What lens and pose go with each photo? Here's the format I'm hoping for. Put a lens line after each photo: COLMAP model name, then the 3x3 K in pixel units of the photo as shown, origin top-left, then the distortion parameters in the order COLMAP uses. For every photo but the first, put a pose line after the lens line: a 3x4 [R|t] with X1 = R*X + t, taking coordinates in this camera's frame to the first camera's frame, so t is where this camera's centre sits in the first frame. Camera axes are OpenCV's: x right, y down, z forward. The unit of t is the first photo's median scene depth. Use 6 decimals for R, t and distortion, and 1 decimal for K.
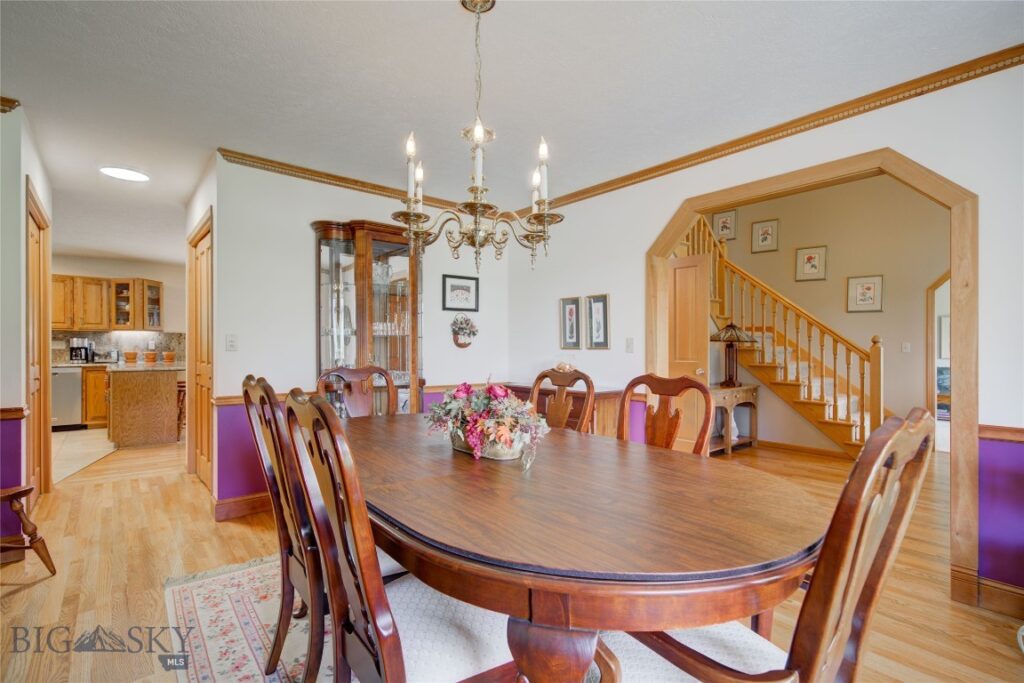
lens RADIAL K [[470.0, 0, 501.9], [0, 470.0, 344.4], [0, 0, 1]] dist [0.005300, 0.000446]
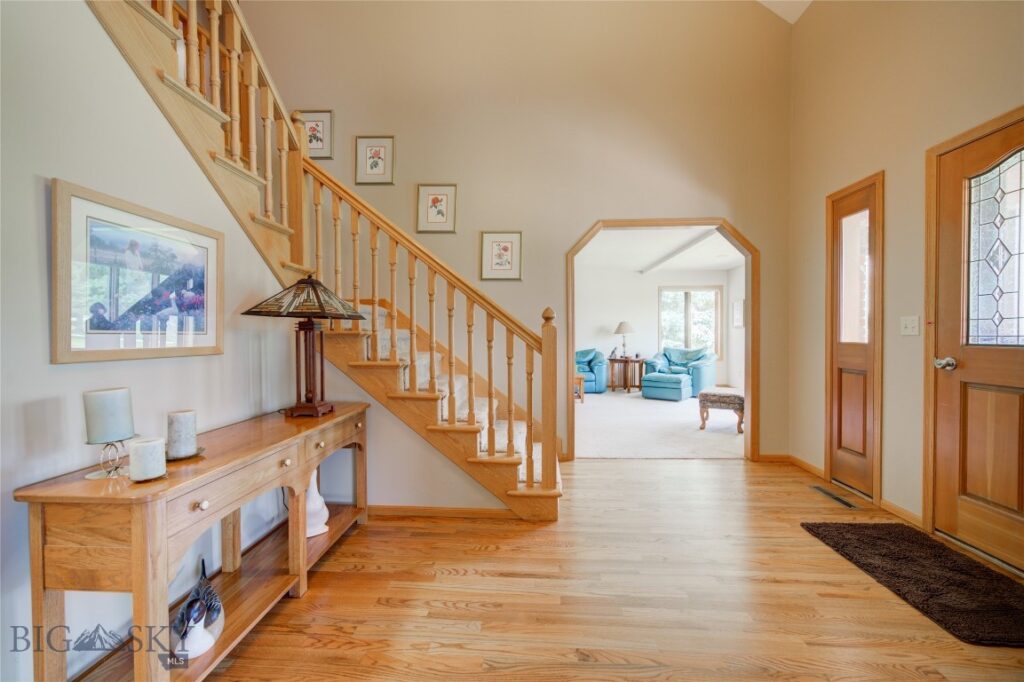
lens RADIAL K [[409.1, 0, 506.9], [0, 409.1, 338.1], [0, 0, 1]] dist [-0.003800, 0.000045]
pose [[0.681781, -0.018072, 0.731333, 0.325492], [0.007707, 0.999817, 0.017522, 0.008877], [-0.731516, -0.006309, 0.681795, 0.588277]]
